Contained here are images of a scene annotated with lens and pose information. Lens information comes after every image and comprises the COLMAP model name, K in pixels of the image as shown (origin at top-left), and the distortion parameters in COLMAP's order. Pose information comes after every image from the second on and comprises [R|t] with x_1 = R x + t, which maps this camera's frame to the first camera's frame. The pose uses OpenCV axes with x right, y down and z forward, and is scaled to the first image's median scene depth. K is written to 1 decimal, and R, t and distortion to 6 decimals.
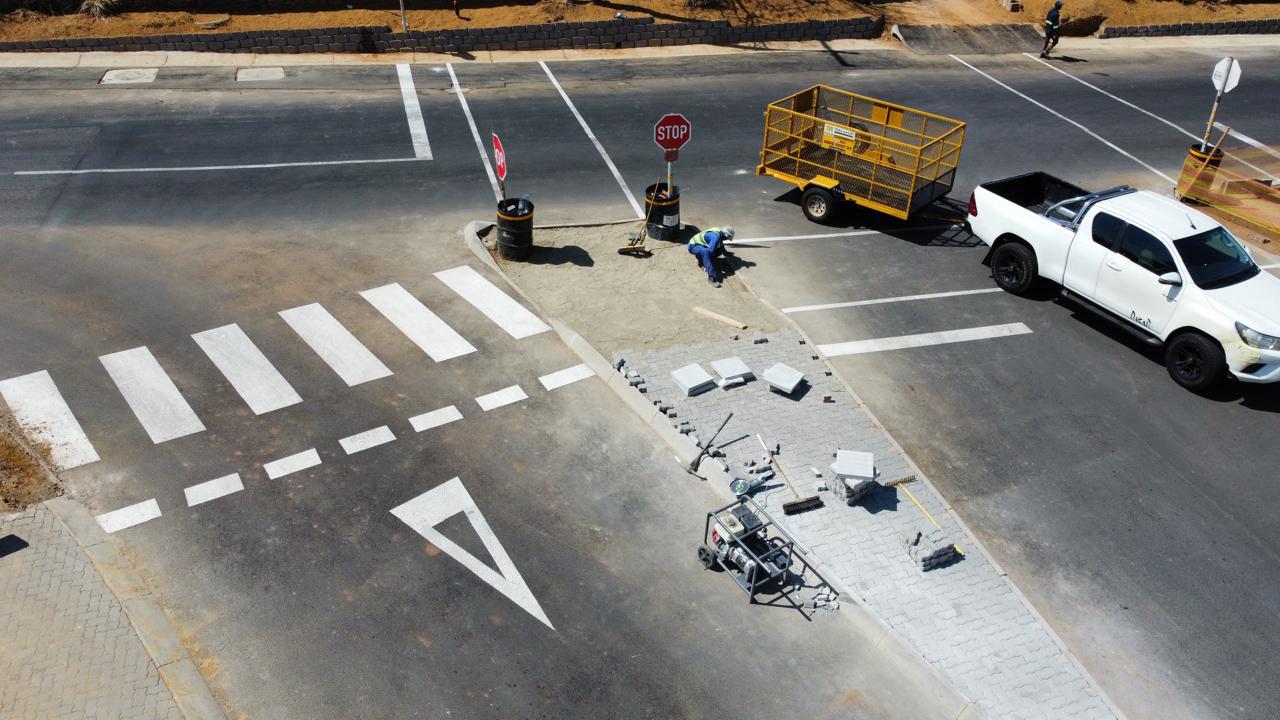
lens RADIAL K [[977.7, 0, 637.2], [0, 977.7, 355.2], [0, 0, 1]] dist [-0.004956, 0.004198]
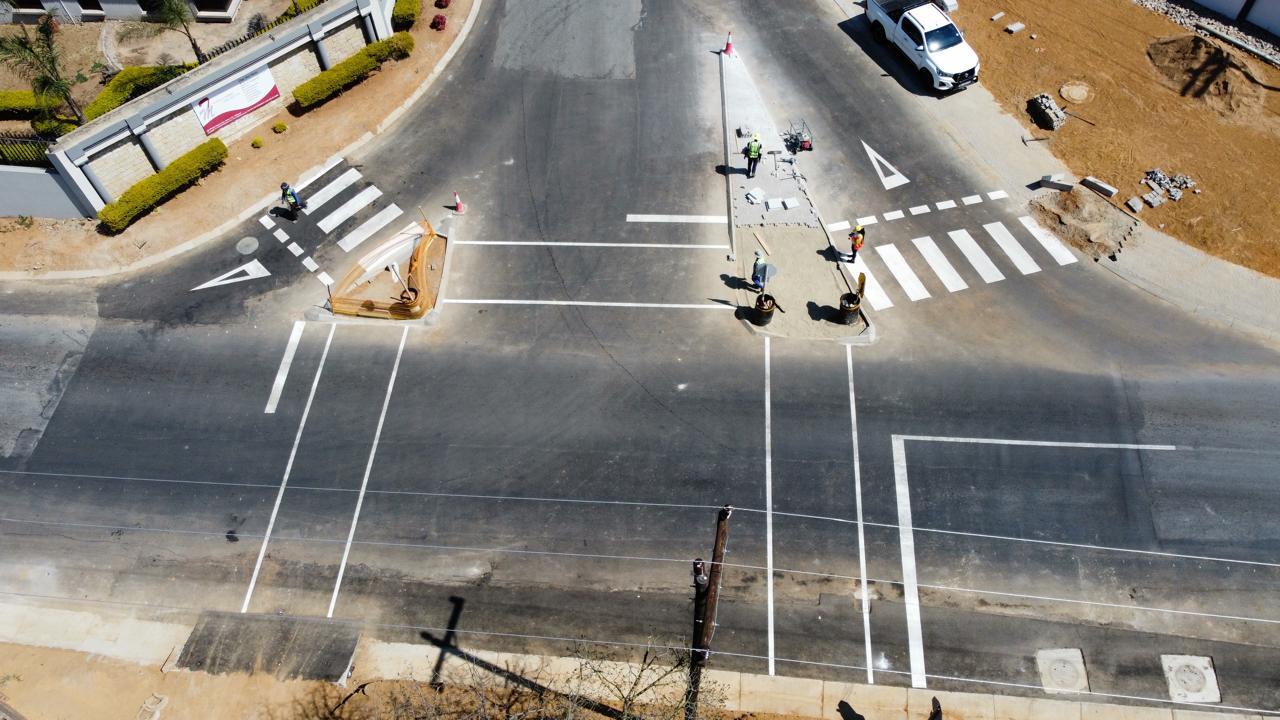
lens RADIAL K [[977.7, 0, 639.2], [0, 977.7, 357.9], [0, 0, 1]] dist [-0.004956, 0.004198]
pose [[-0.945284, -0.247777, 0.212235, -0.198754], [0.210091, 0.035384, 0.977041, -2.421202], [-0.249598, 0.968171, 0.018608, 1.394038]]
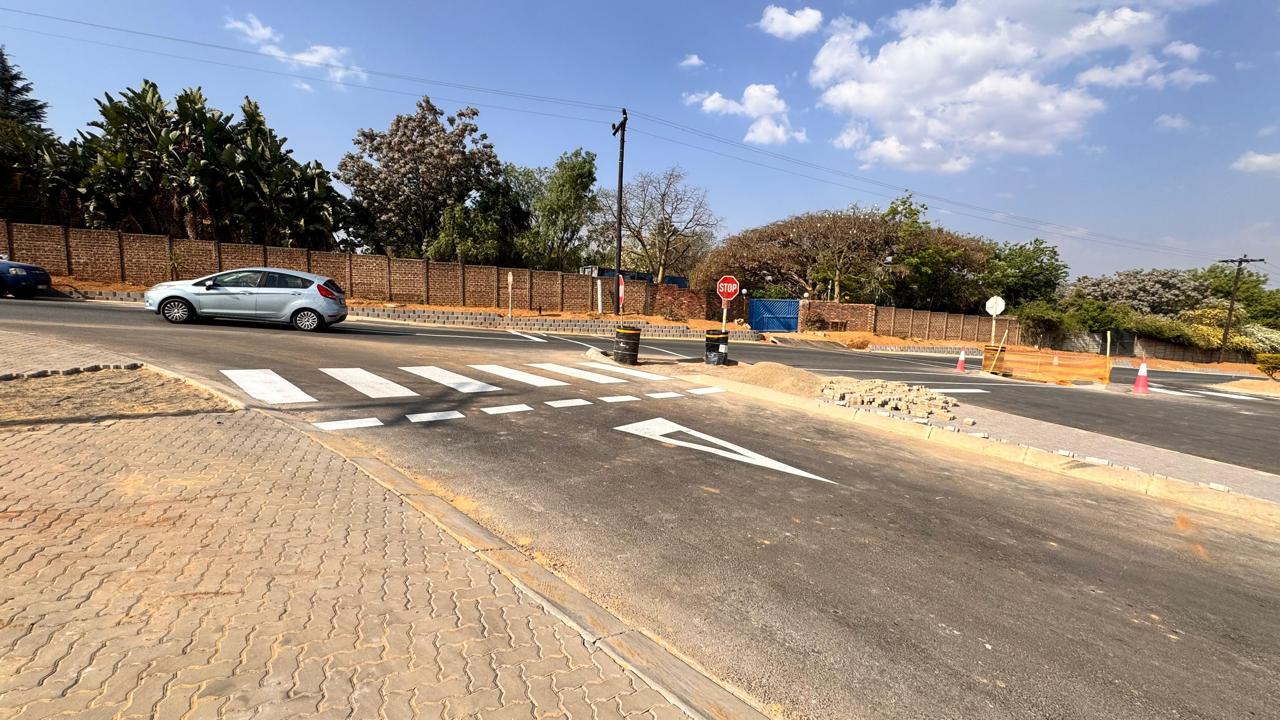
lens RADIAL K [[513.7, 0, 639.5], [0, 513.7, 379.6], [0, 0, 1]] dist [-0.000361, -0.000197]
pose [[0.991075, 0.016759, 0.132247, -0.248435], [0.039825, 0.909536, -0.413713, 0.284537], [-0.127216, 0.415288, 0.900751, 0.398210]]
